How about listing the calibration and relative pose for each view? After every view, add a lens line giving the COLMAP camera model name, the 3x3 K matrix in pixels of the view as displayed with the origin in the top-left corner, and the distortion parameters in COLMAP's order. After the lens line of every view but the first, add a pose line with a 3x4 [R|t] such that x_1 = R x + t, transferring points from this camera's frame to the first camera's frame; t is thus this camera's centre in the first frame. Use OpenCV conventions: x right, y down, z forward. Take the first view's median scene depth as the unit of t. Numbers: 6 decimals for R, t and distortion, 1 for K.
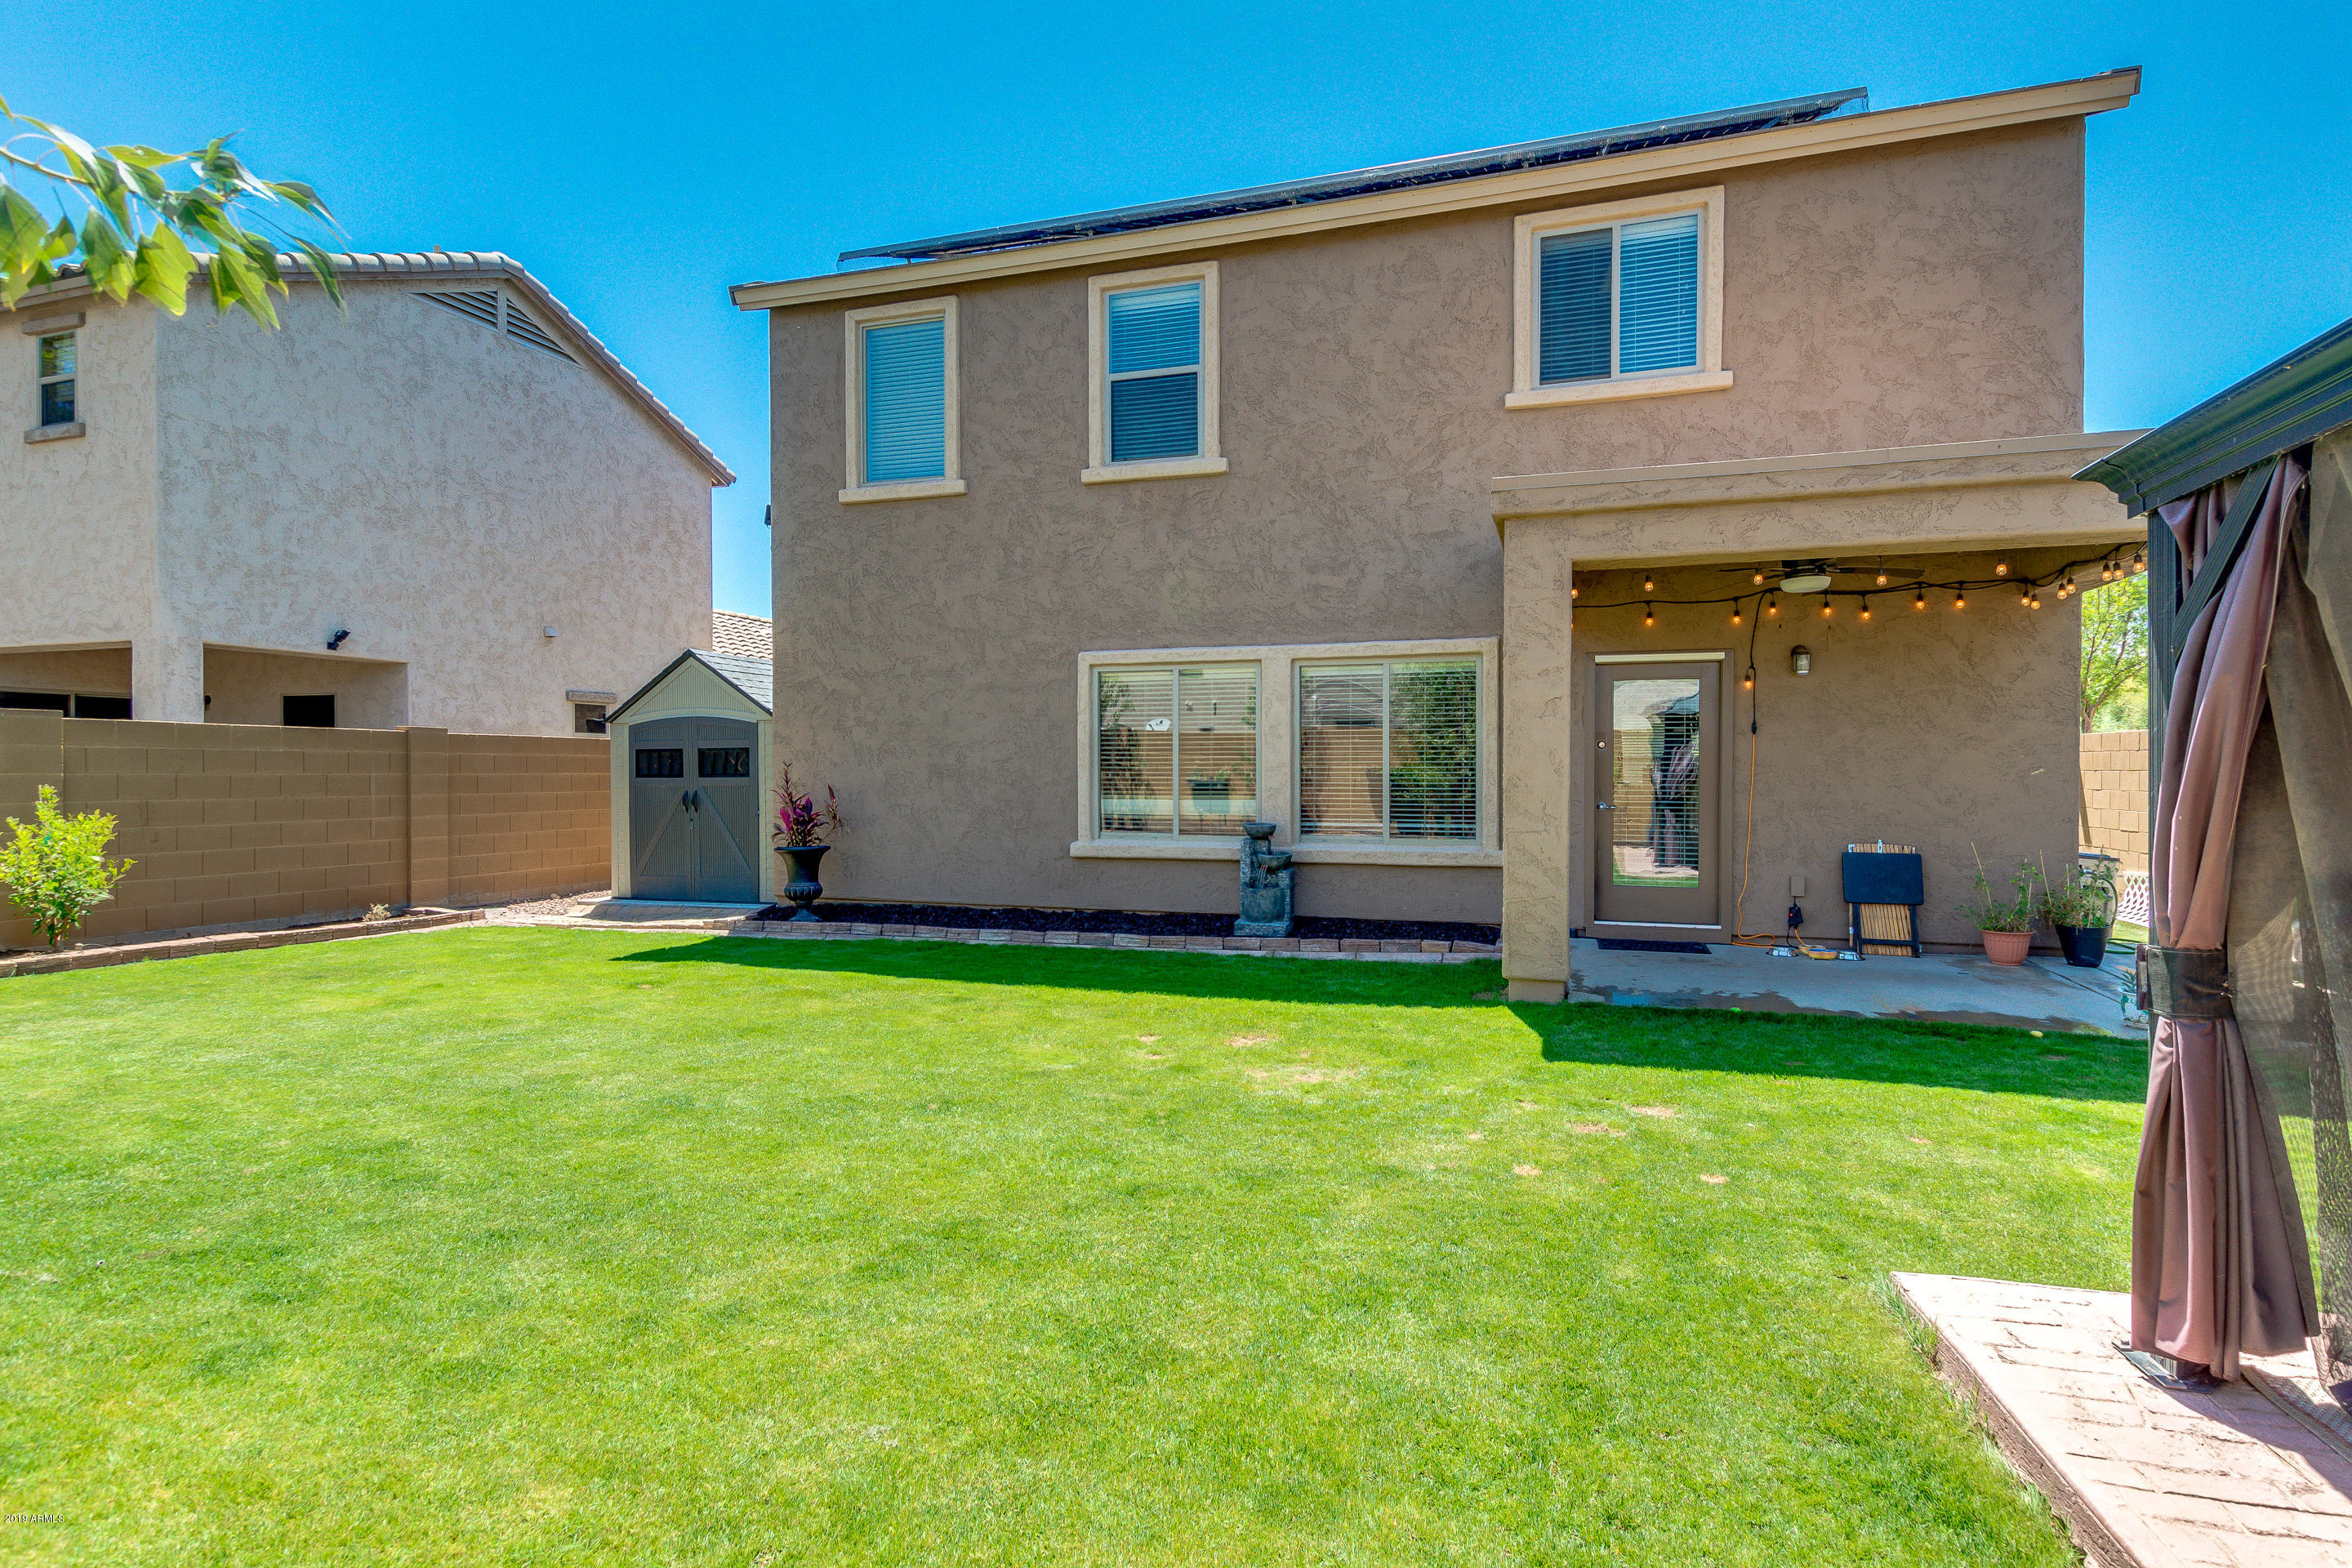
lens RADIAL K [[1148.6, 0, 1177.9], [0, 1148.6, 777.4], [0, 0, 1]] dist [0.012329, 0.000372]
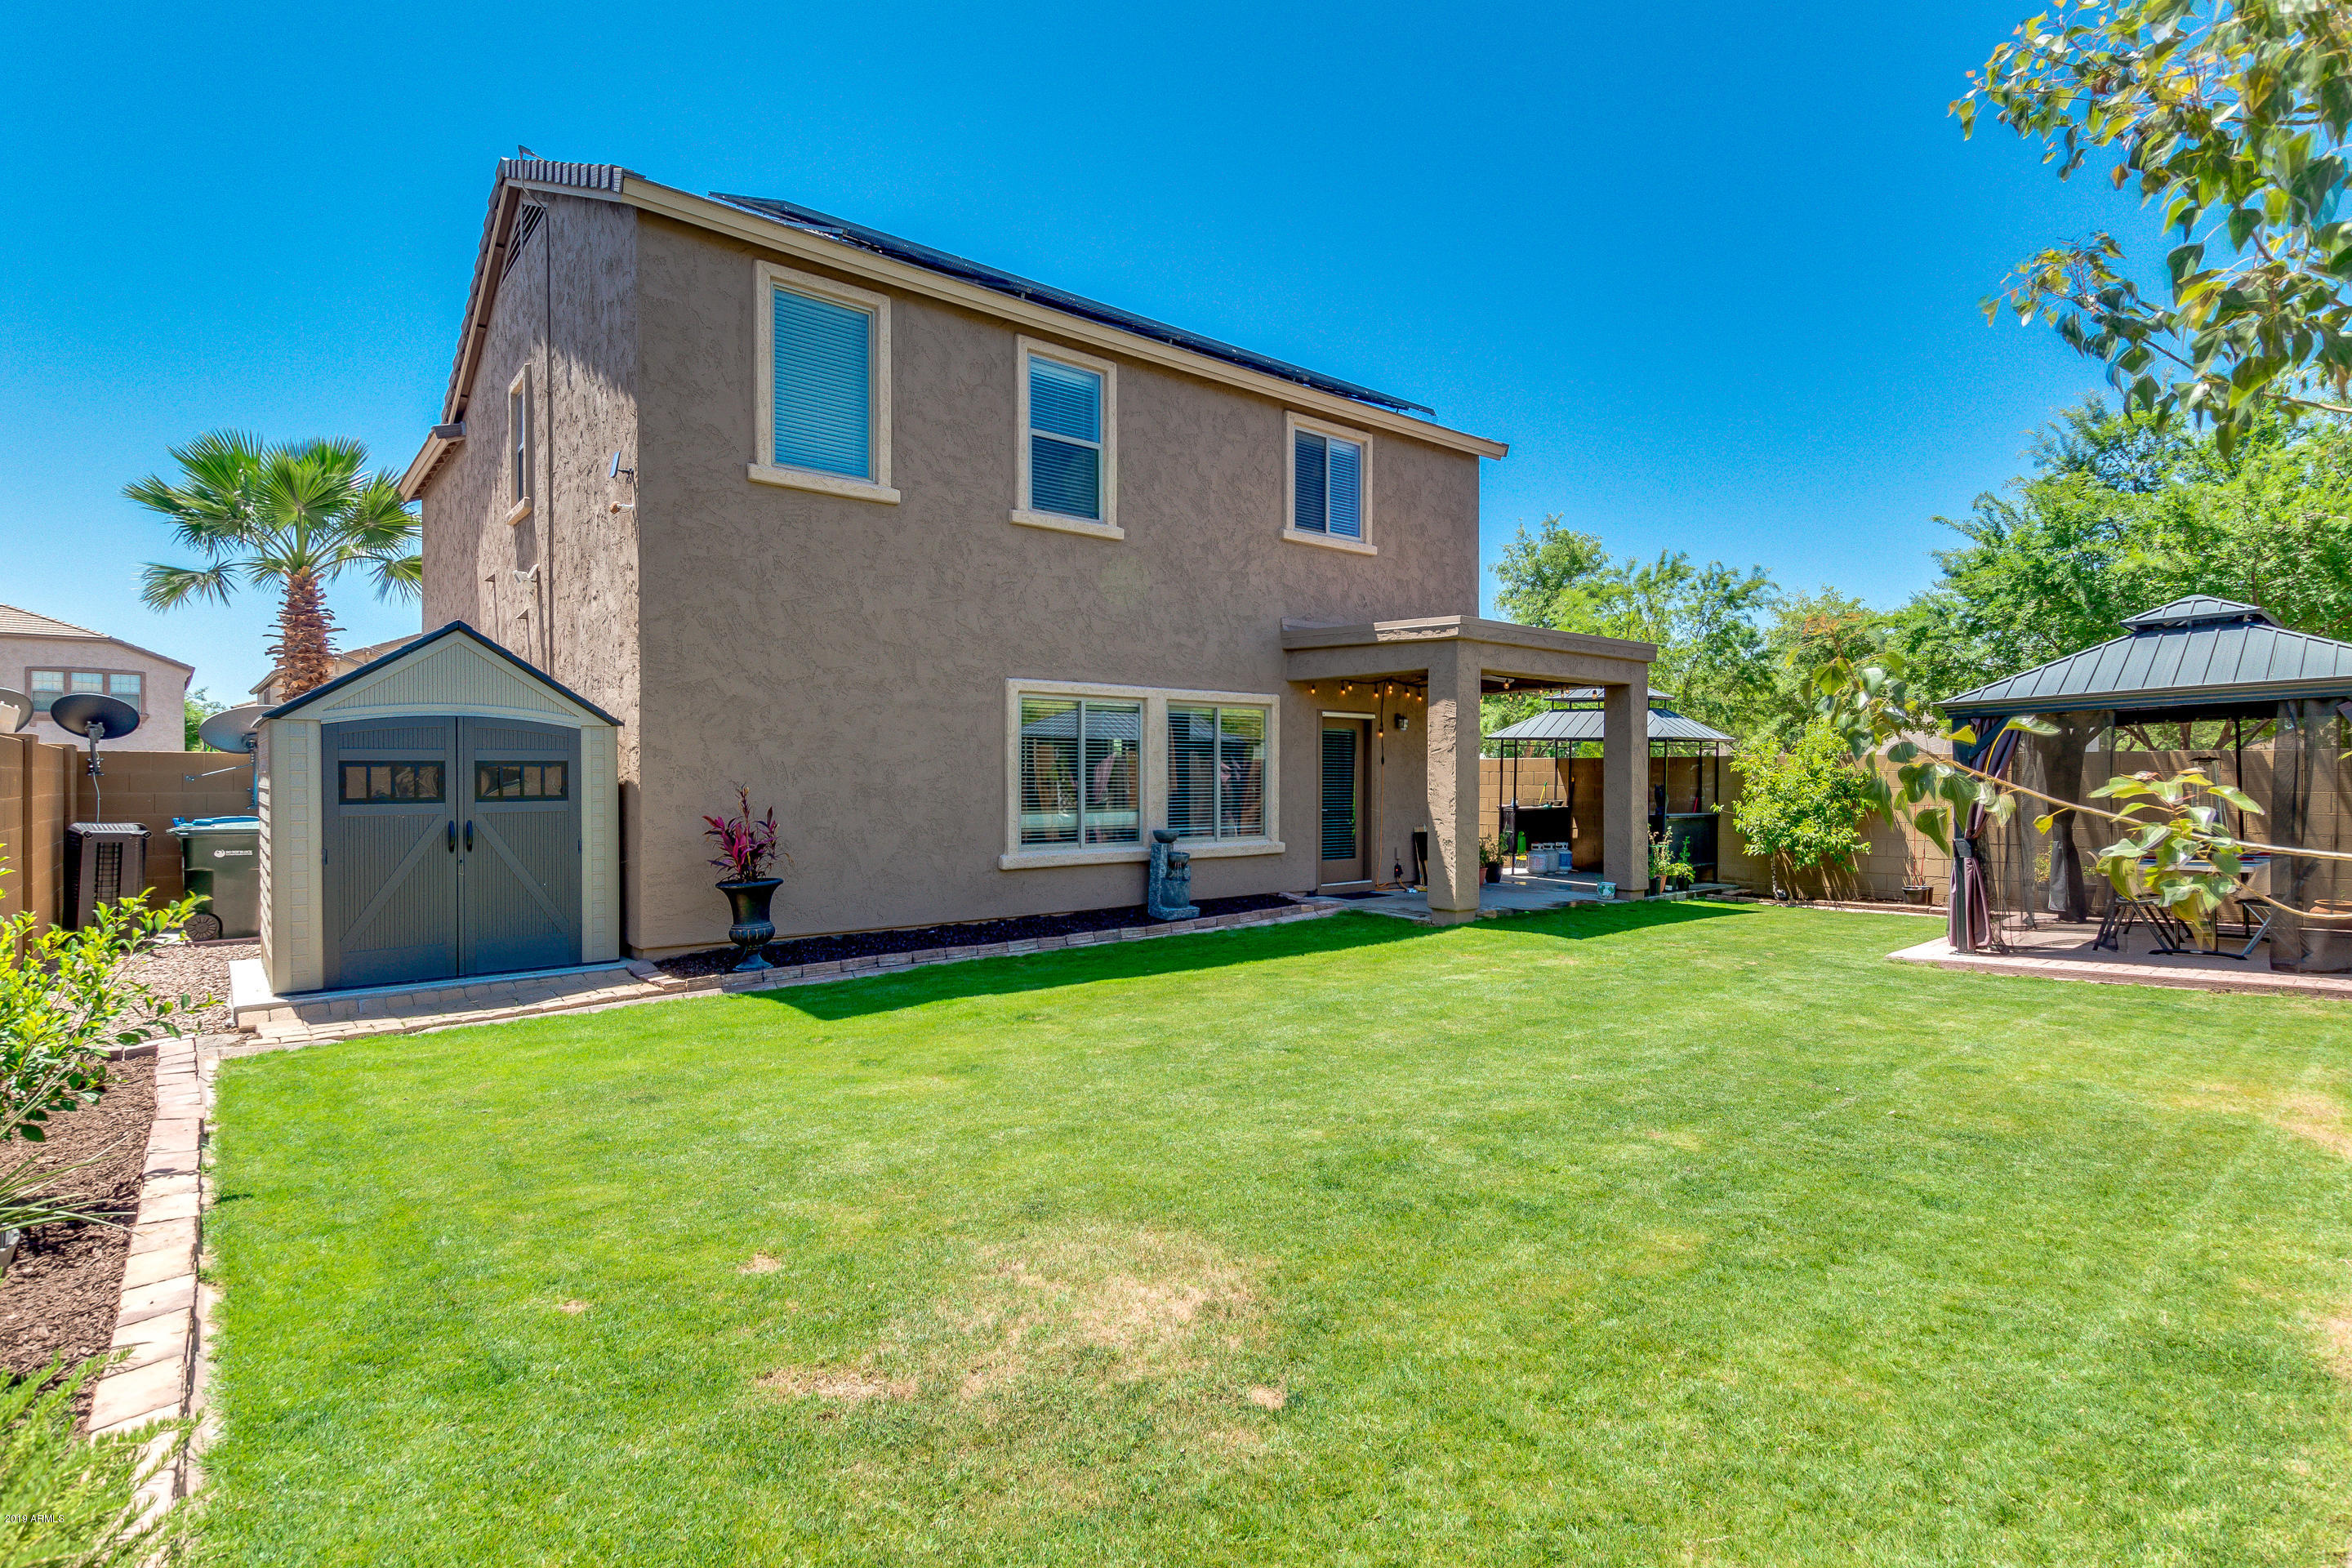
lens RADIAL K [[1097.3, 0, 1177.3], [0, 1097.3, 788.1], [0, 0, 1]] dist [0.005188, 0.000280]
pose [[0.563474, -0.006177, 0.826111, -0.837711], [0.007535, 0.999969, 0.002338, -0.007749], [-0.826100, 0.004907, 0.563503, 0.290740]]
